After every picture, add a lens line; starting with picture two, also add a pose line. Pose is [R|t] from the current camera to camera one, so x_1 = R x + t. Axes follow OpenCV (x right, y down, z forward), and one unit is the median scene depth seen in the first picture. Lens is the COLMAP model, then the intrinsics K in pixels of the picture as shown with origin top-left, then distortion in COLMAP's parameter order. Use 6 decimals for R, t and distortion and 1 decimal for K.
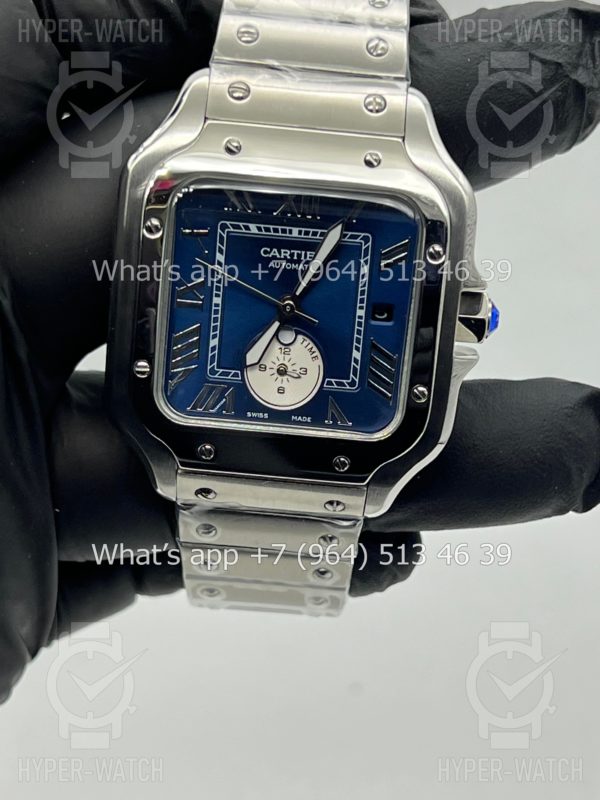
lens RADIAL K [[1885.1, 0, 301.6], [0, 1885.1, 415.5], [0, 0, 1]] dist [0.250707, 0.000000]
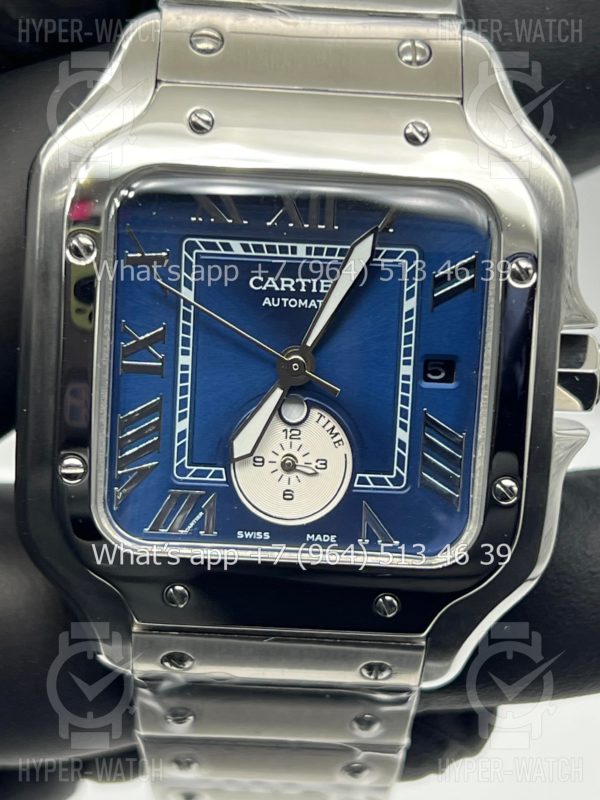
lens RADIAL K [[1885.1, 0, 296.4], [0, 1885.1, 389.6], [0, 0, 1]] dist [0.250707, 0.000000]
pose [[0.998822, -0.040684, 0.026429, -0.023926], [0.042697, 0.995825, -0.080680, 0.002965], [-0.023036, 0.081714, 0.996390, 0.352817]]
